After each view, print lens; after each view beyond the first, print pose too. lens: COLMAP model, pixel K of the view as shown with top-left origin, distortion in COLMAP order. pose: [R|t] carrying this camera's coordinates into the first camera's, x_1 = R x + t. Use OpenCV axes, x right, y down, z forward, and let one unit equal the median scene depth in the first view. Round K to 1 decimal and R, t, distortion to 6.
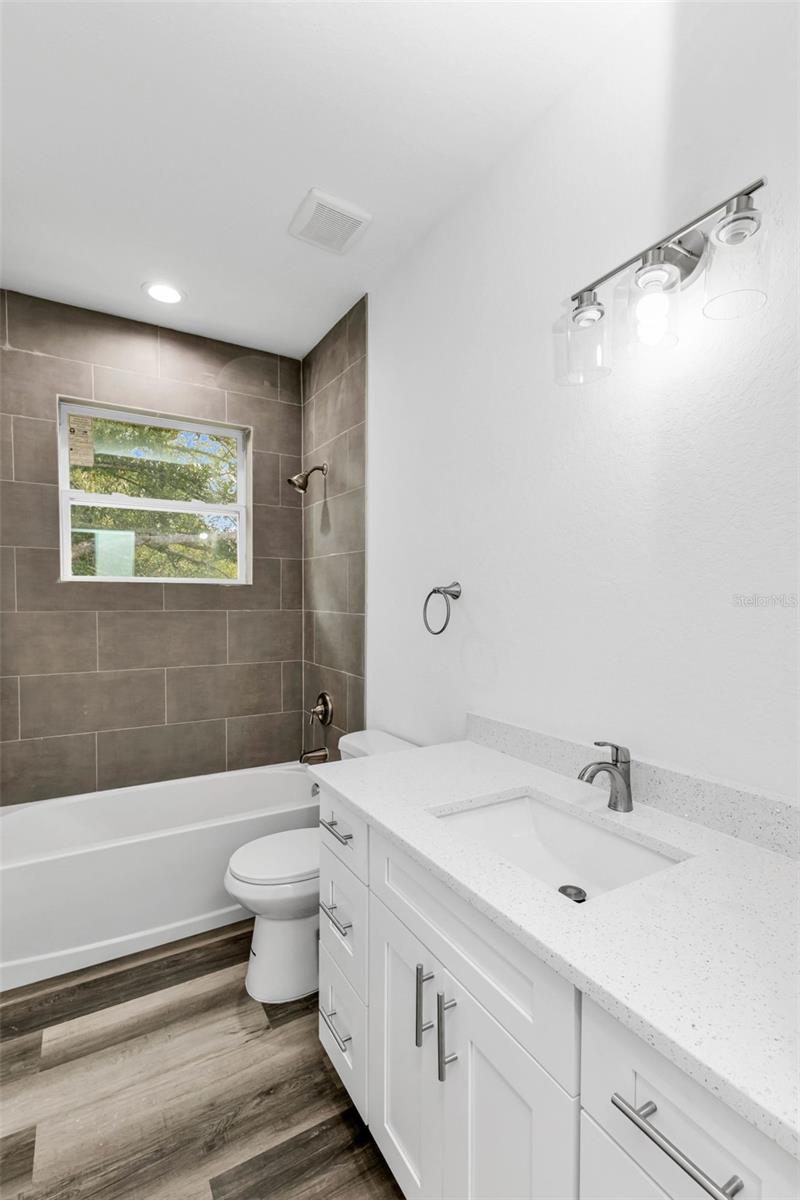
lens RADIAL K [[536.1, 0, 402.3], [0, 536.1, 606.1], [0, 0, 1]] dist [0.003835, -0.000038]
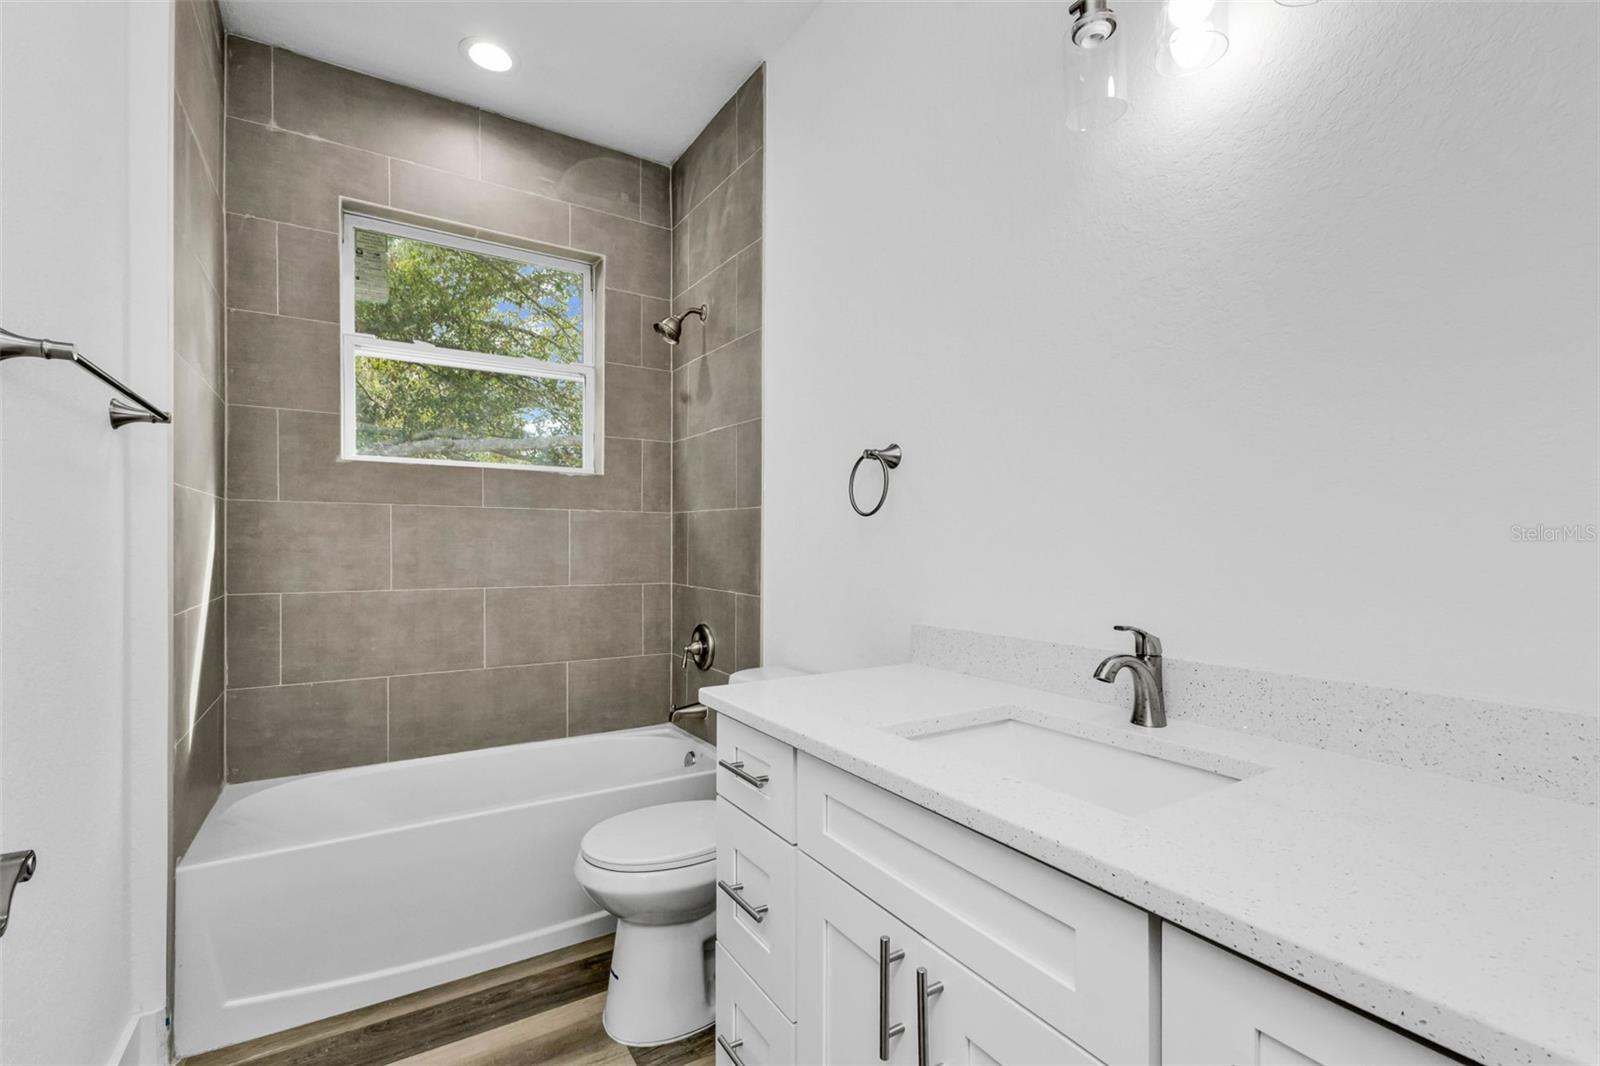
lens RADIAL K [[702.9, 0, 793.4], [0, 702.9, 538.9], [0, 0, 1]] dist [0.003781, 0.000125]
pose [[0.999652, -0.013196, 0.022822, -0.053927], [0.013945, 0.999358, -0.033013, 0.102035], [-0.022372, 0.033320, 0.999194, 0.046696]]
